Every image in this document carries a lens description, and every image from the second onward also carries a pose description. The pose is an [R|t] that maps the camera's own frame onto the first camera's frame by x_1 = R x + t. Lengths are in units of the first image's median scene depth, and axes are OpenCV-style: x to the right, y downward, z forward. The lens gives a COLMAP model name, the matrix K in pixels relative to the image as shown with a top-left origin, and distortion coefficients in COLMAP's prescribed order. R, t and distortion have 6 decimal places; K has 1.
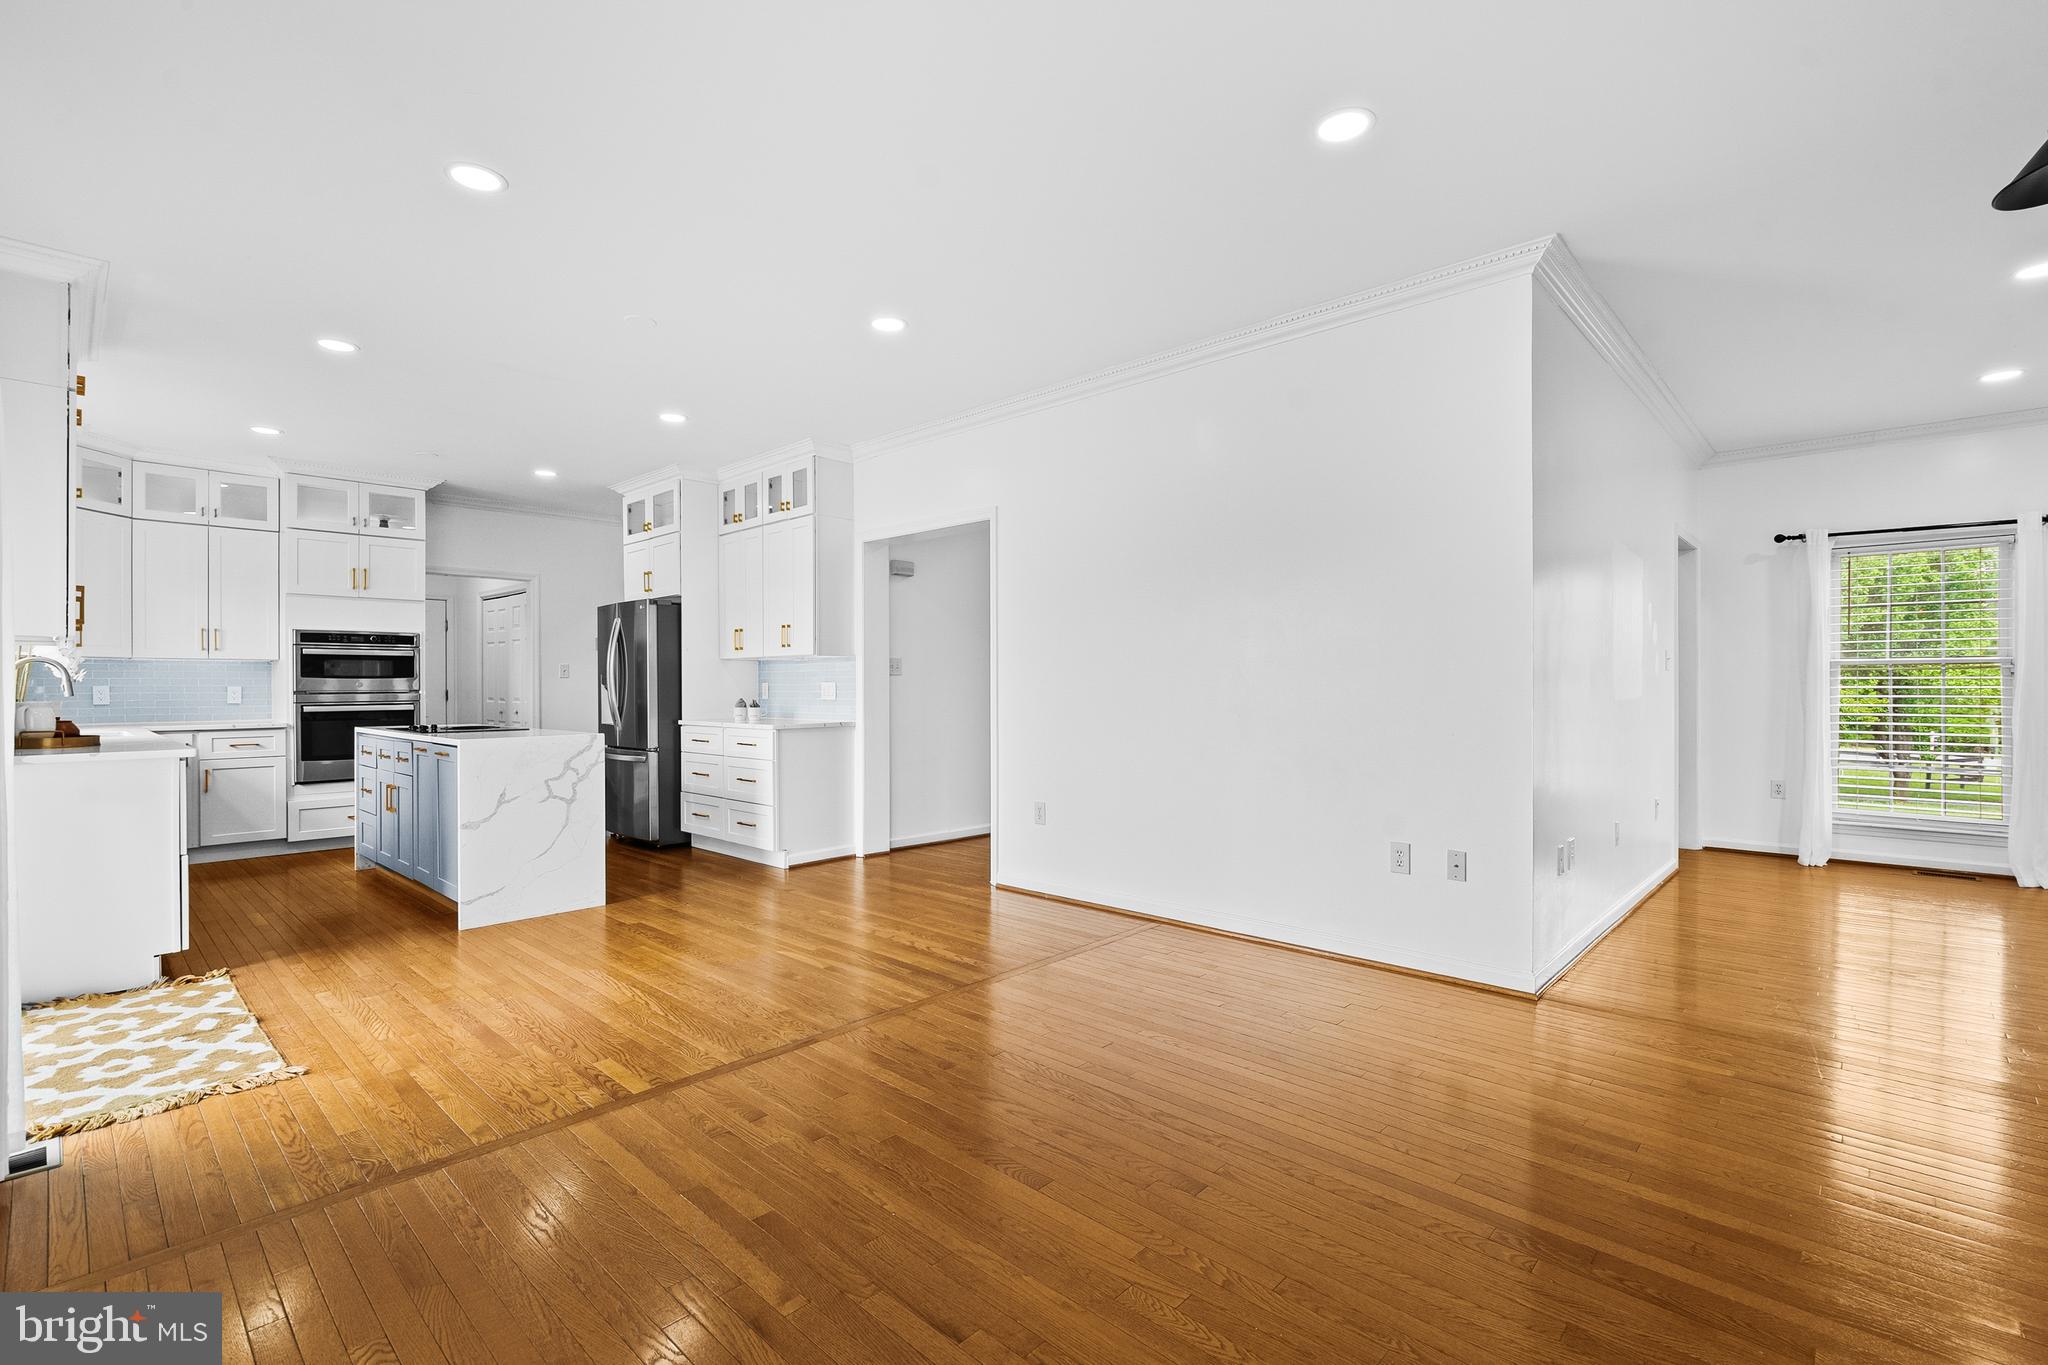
lens RADIAL K [[931.0, 0, 1024.0], [0, 931.0, 682.5], [0, 0, 1]] dist [0.000020, -0.000235]
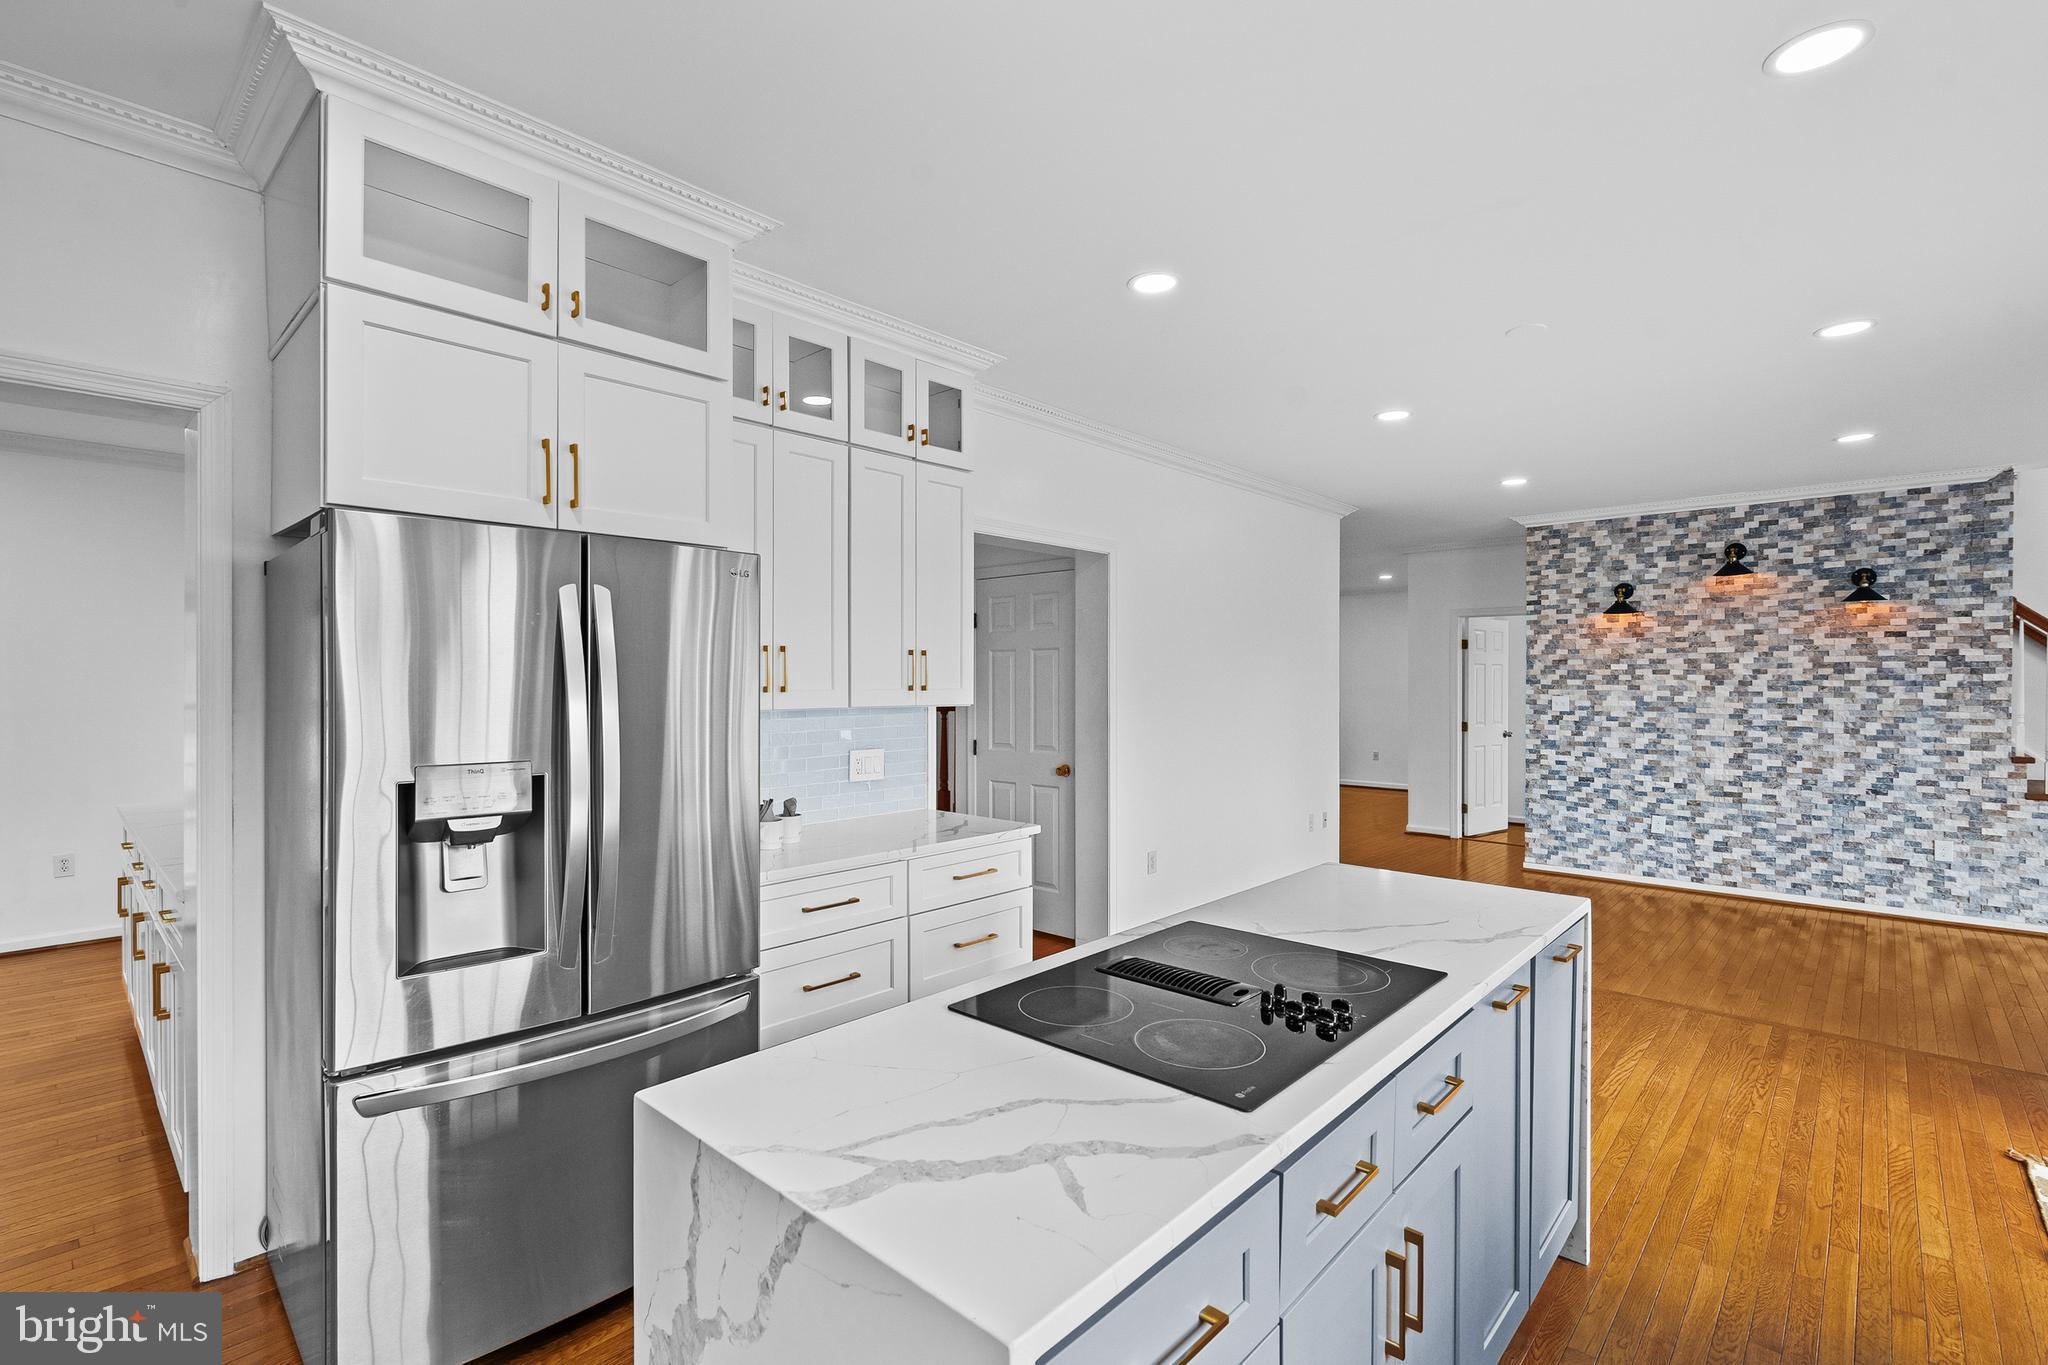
lens RADIAL K [[919.6, 0, 1003.1], [0, 919.6, 683.5], [0, 0, 1]] dist [0.000181, 0.000565]
pose [[-0.007776, 0.002460, 0.999967, -0.766802], [-0.002267, 0.999994, -0.002477, -0.039470], [-0.999967, -0.002286, -0.007771, 0.914595]]
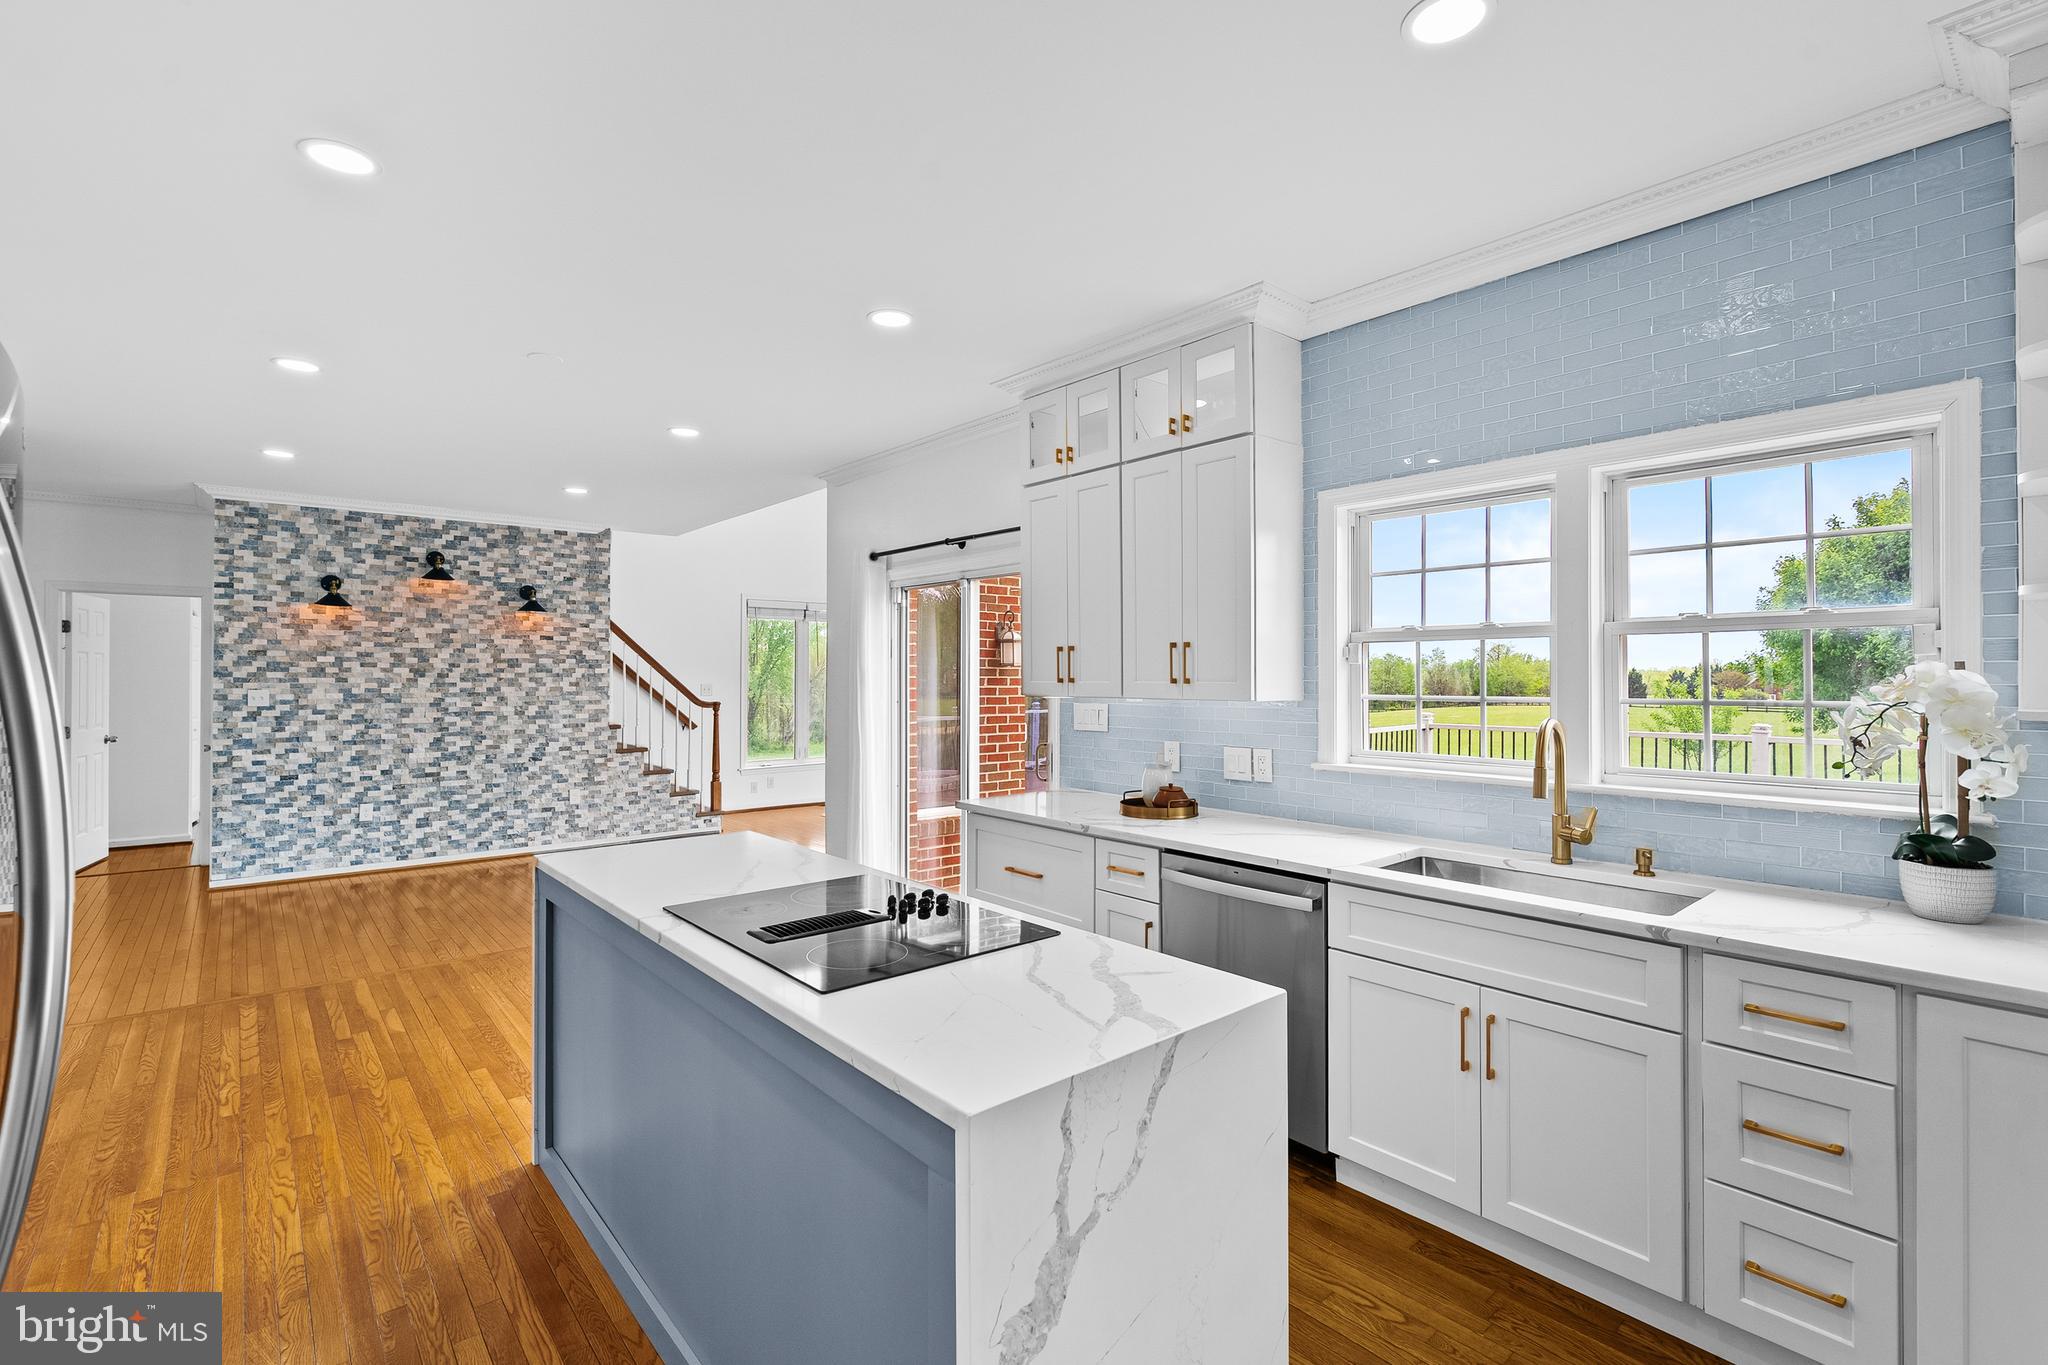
lens RADIAL K [[928.7, 0, 1017.5], [0, 928.7, 668.5], [0, 0, 1]] dist [-0.000681, -0.000136]
pose [[-0.994168, 0.006479, 0.107651, -0.607055], [0.005632, 0.999951, -0.008166, -0.039185], [-0.107699, -0.007512, -0.994155, 1.162762]]
